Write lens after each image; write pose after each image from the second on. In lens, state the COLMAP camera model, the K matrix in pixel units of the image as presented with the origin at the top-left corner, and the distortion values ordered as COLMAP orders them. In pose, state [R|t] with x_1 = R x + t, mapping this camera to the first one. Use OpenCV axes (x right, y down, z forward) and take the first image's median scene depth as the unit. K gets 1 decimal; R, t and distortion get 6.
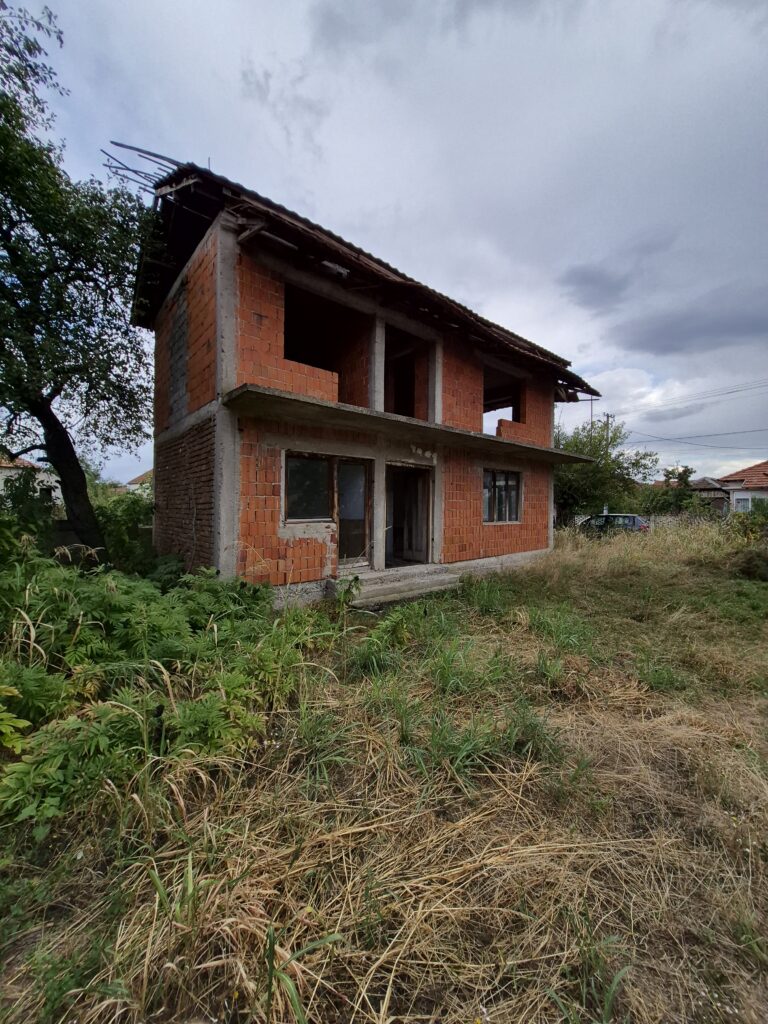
lens RADIAL K [[398.1, 0, 394.9], [0, 398.1, 506.8], [0, 0, 1]] dist [0.002098, -0.001660]
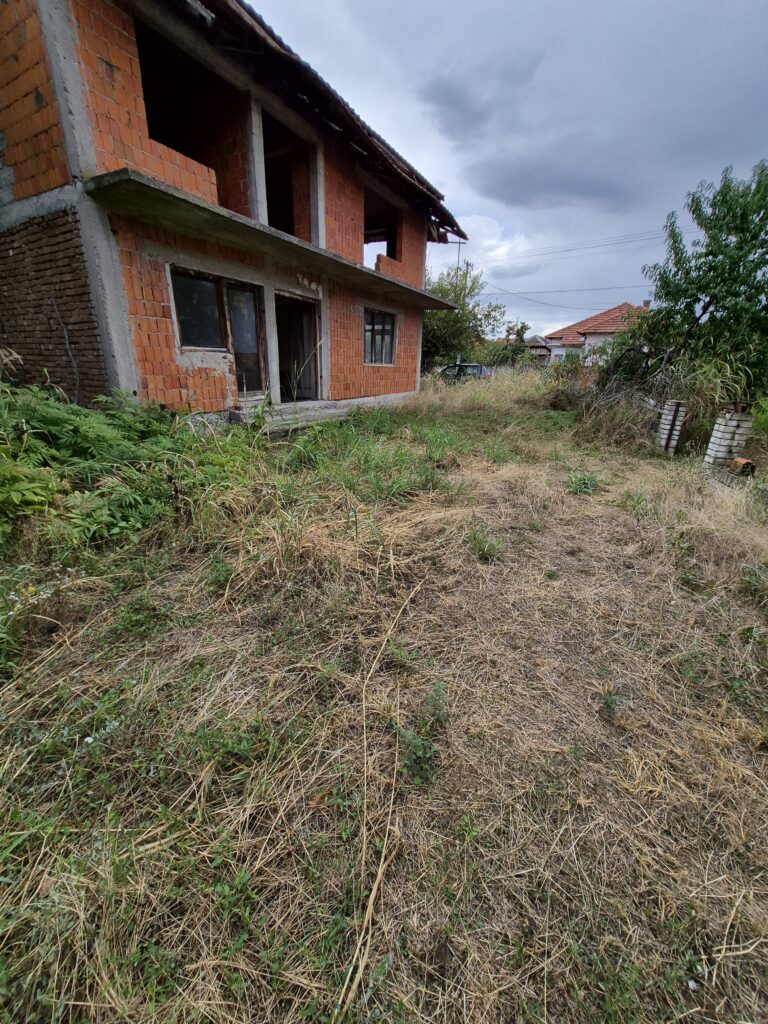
lens RADIAL K [[398.1, 0, 392.5], [0, 398.1, 510.7], [0, 0, 1]] dist [0.002098, -0.001660]
pose [[0.940586, -0.097144, 0.325363, -0.123333], [-0.022178, 0.938580, 0.344348, 0.053828], [-0.338831, -0.331105, 0.880661, -0.143868]]
